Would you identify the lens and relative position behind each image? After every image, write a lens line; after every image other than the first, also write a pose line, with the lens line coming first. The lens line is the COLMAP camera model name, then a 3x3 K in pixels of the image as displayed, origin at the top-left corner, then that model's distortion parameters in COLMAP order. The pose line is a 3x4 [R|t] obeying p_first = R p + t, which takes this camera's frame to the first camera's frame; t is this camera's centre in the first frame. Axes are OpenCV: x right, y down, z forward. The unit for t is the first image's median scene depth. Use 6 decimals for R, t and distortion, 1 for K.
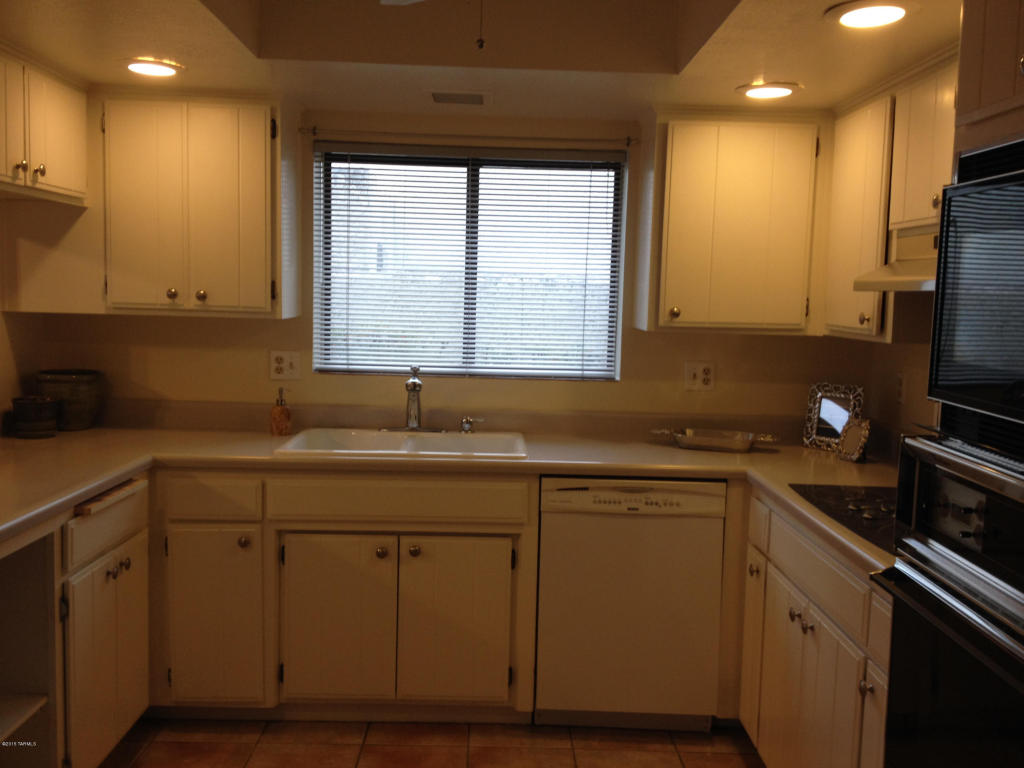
lens RADIAL K [[956.7, 0, 508.7], [0, 956.7, 378.3], [0, 0, 1]] dist [0.134392, -0.254761]
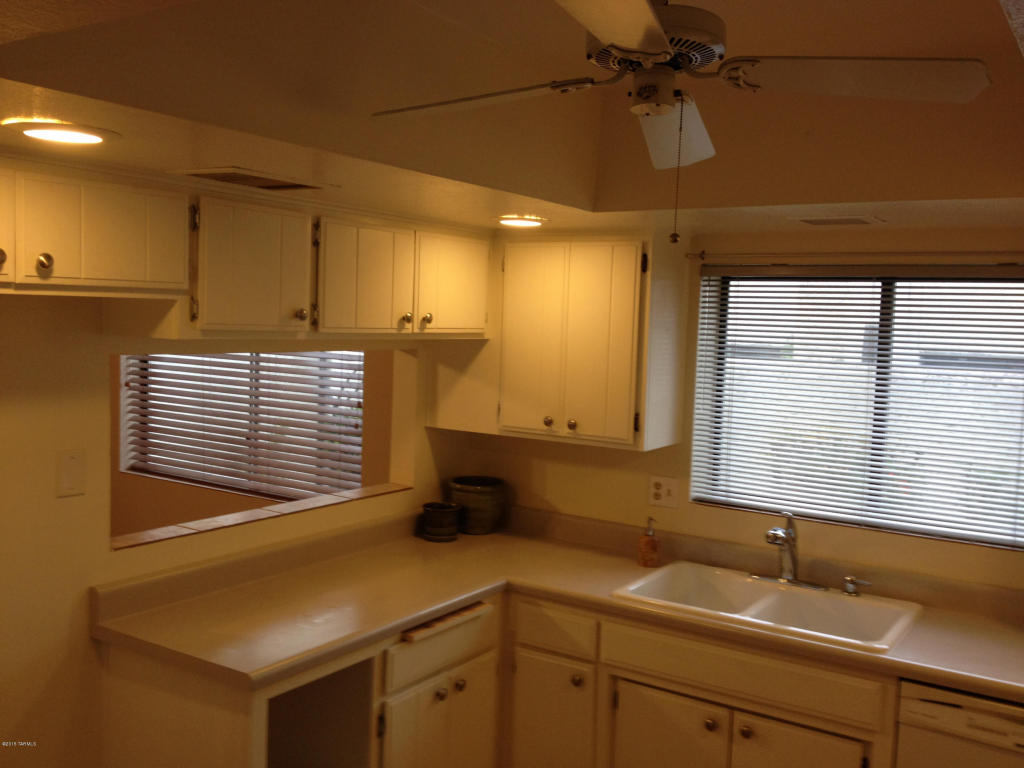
lens RADIAL K [[956.7, 0, 508.7], [0, 956.7, 378.3], [0, 0, 1]] dist [0.134392, -0.254761]
pose [[0.829031, 0.039205, -0.557826, 0.206161], [-0.062484, 0.997787, -0.022737, -0.111512], [0.555700, 0.053705, 0.829646, 0.109985]]
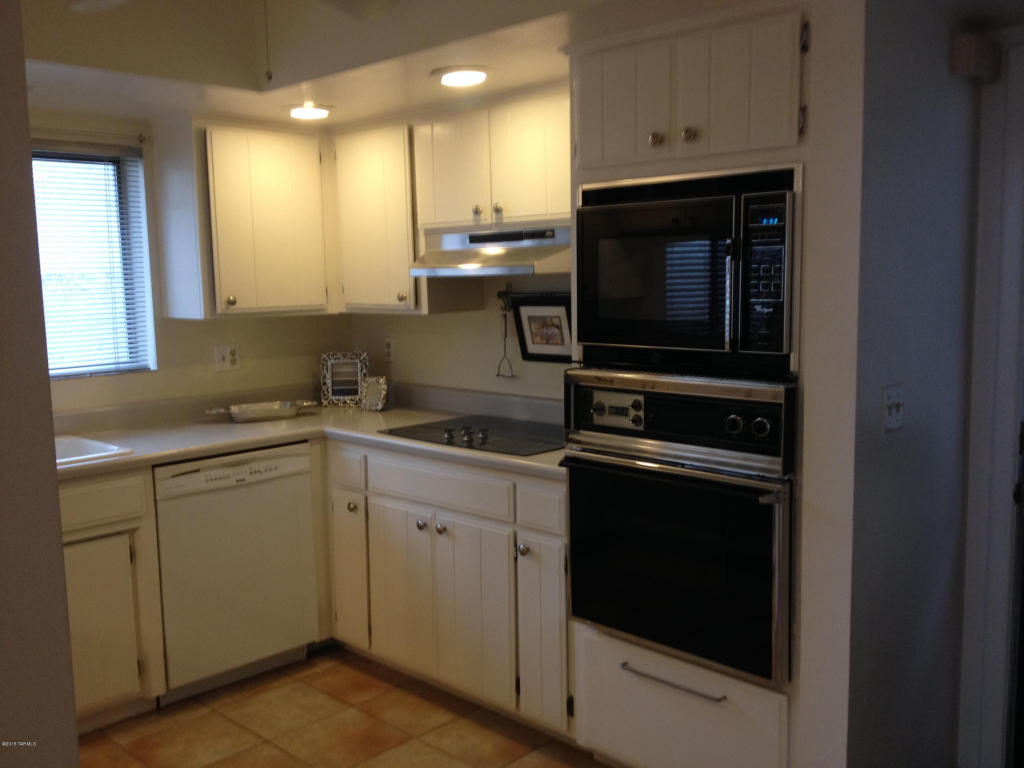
lens RADIAL K [[961.7, 0, 512.0], [0, 961.7, 365.6], [0, 0, 1]] dist [0.148882, -0.251997]
pose [[0.708359, -0.109377, 0.697326, -0.405327], [0.102496, 0.993389, 0.051698, -0.020305], [-0.698371, 0.034853, 0.714887, -0.021359]]
